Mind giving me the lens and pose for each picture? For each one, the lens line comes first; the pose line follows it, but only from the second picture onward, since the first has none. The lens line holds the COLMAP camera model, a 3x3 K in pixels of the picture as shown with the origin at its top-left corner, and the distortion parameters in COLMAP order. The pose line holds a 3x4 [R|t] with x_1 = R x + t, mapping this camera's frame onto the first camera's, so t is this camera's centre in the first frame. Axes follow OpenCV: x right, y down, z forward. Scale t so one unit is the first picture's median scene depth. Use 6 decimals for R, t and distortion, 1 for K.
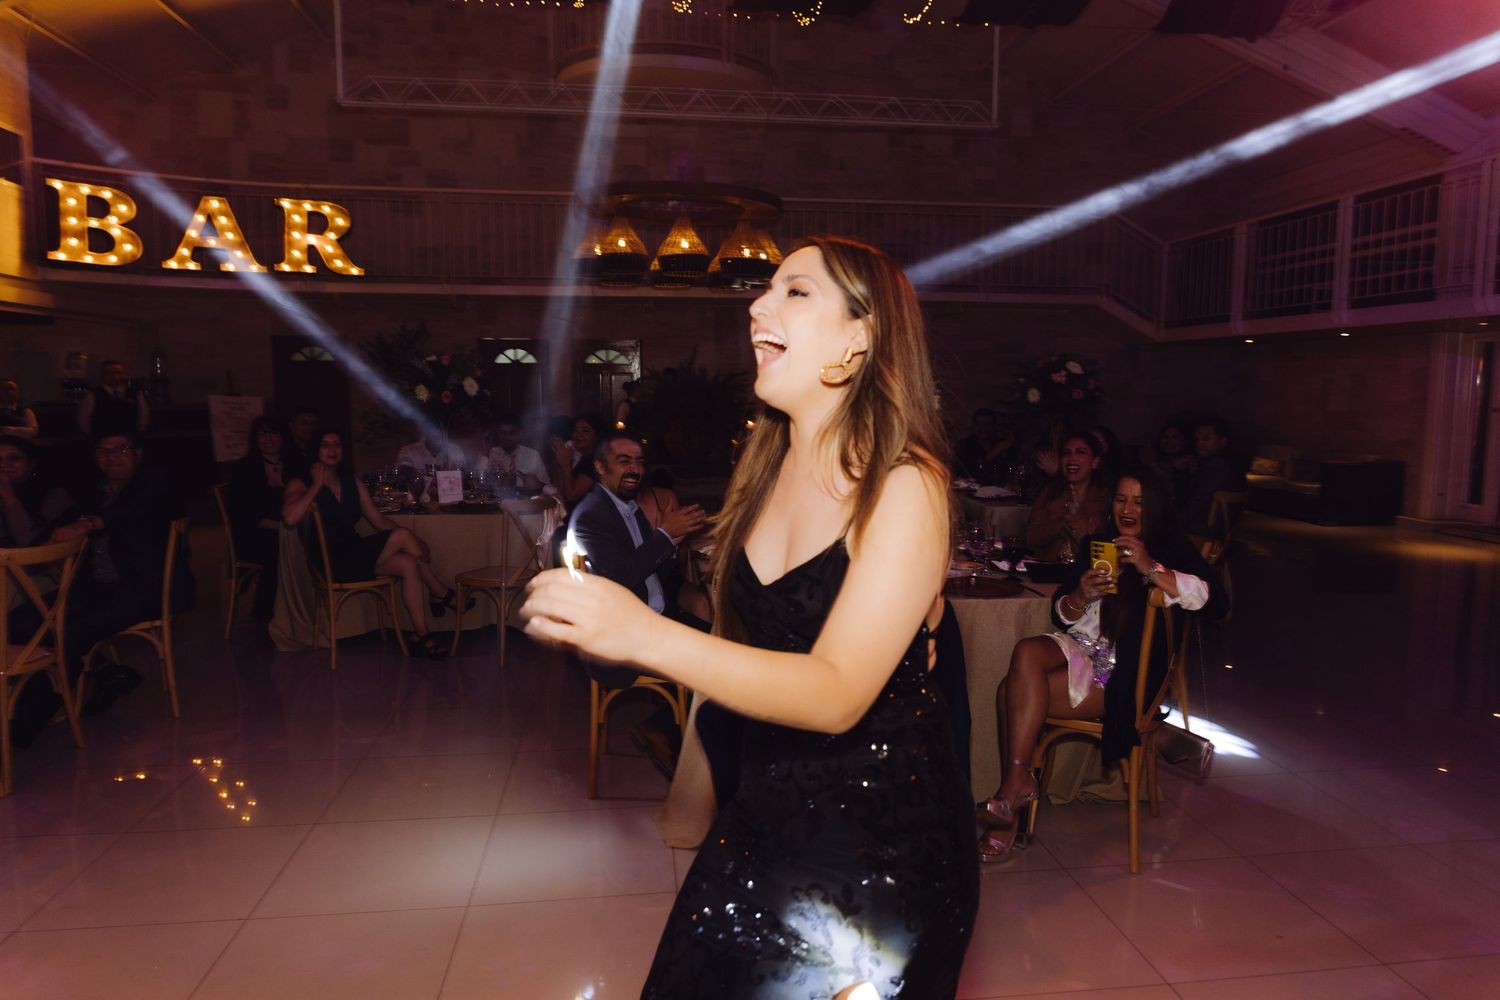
lens RADIAL K [[1019.0, 0, 779.8], [0, 1019.0, 507.3], [0, 0, 1]] dist [0.001559, -0.001615]
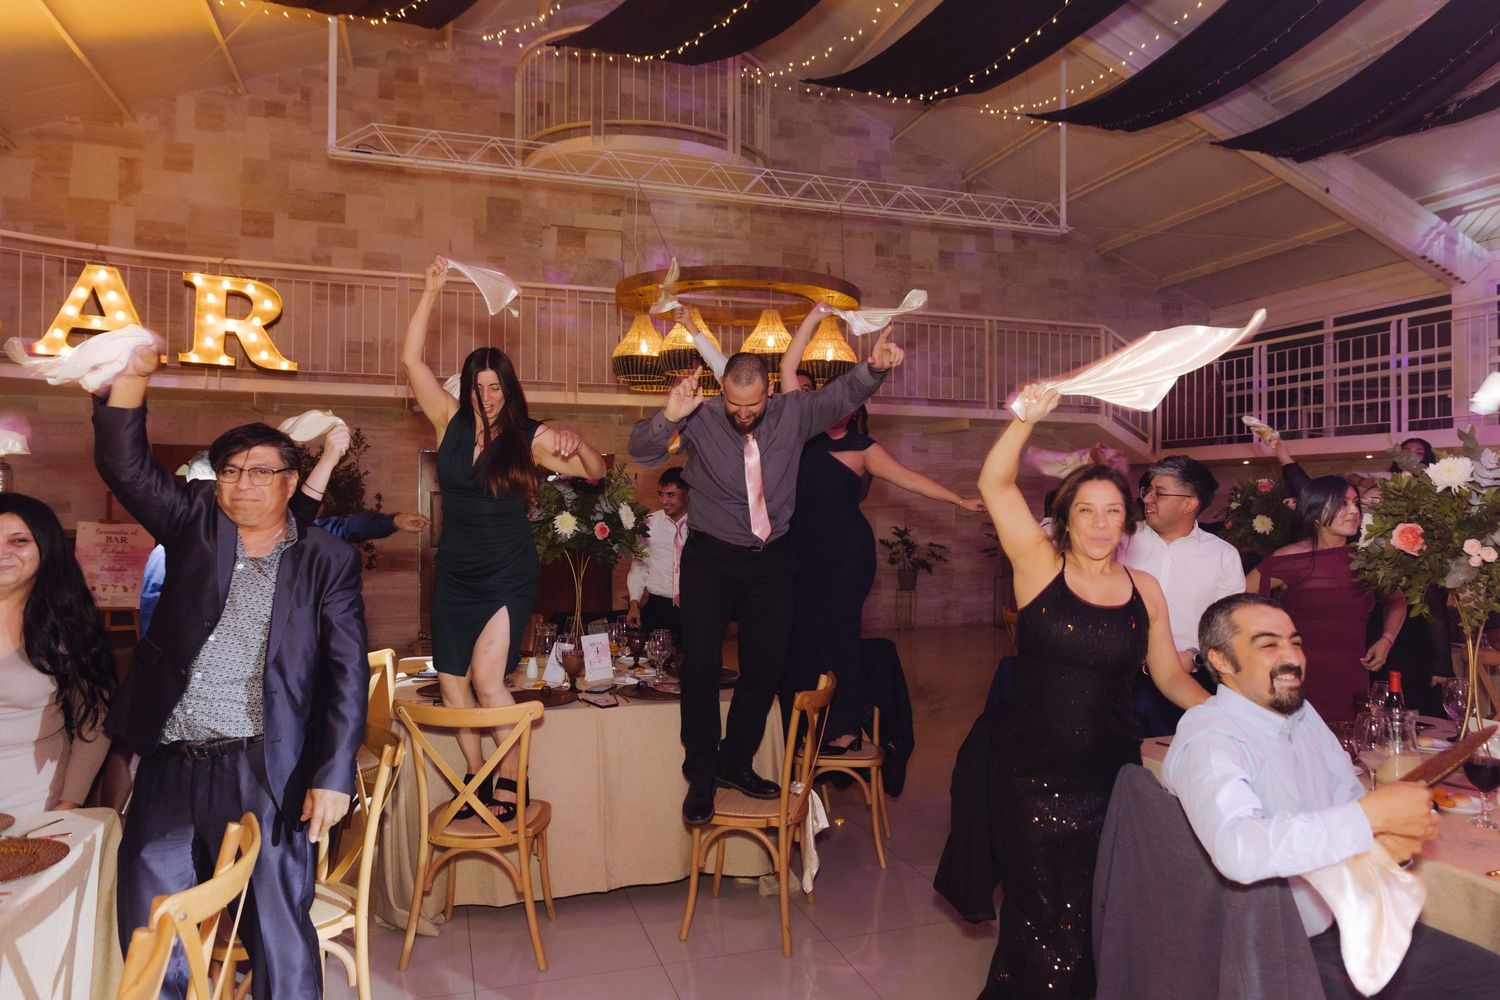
lens RADIAL K [[996.3, 0, 767.9], [0, 996.3, 488.8], [0, 0, 1]] dist [-0.007858, 0.001193]
pose [[0.978674, 0.003516, 0.205389, -0.208603], [0.023671, 0.991263, -0.129759, -0.026344], [-0.204050, 0.131853, 0.970040, 0.181305]]
